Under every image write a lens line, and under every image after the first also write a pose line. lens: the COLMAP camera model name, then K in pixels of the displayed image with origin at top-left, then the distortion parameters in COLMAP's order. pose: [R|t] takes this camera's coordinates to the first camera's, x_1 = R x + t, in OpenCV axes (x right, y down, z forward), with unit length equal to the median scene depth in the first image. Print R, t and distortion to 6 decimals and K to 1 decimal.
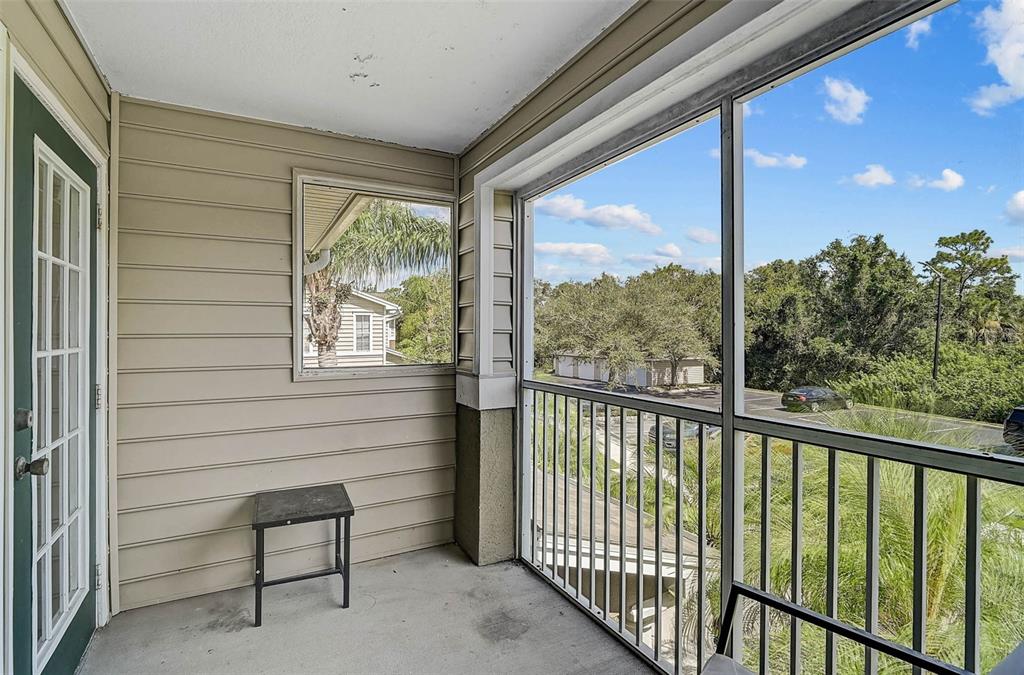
lens RADIAL K [[482.7, 0, 513.1], [0, 482.7, 332.1], [0, 0, 1]] dist [-0.001125, -0.002247]
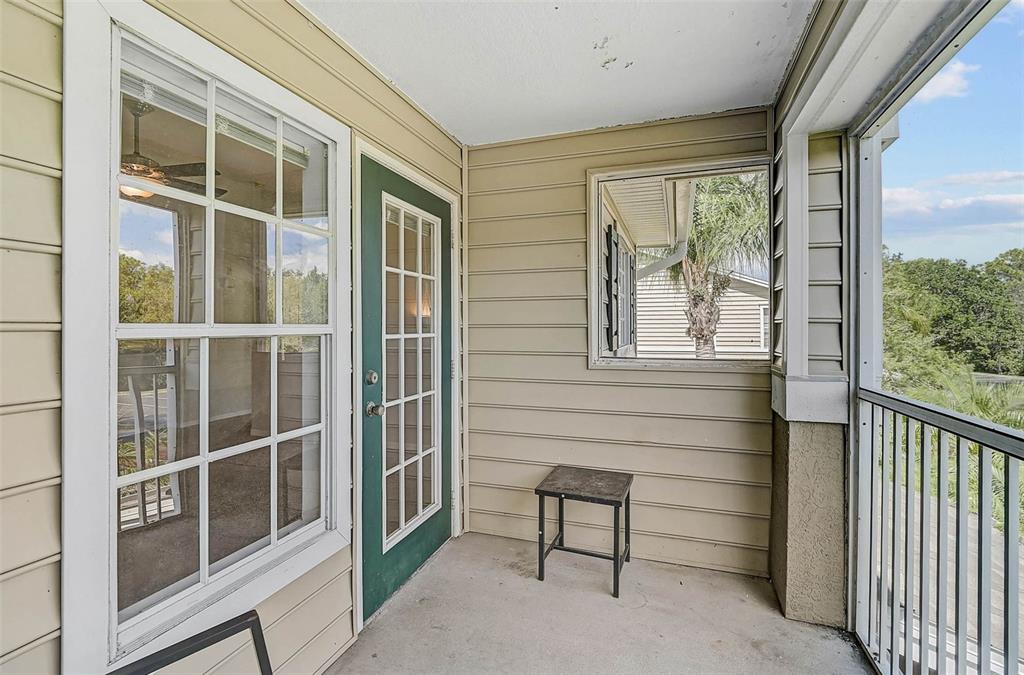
lens RADIAL K [[489.0, 0, 512.3], [0, 489.0, 328.2], [0, 0, 1]] dist [0.018250, -0.017935]
pose [[0.679405, 0.000854, -0.733763, 0.213409], [0.000055, 0.999999, 0.001215, 0.010049], [0.733764, -0.000865, 0.679404, 0.126148]]
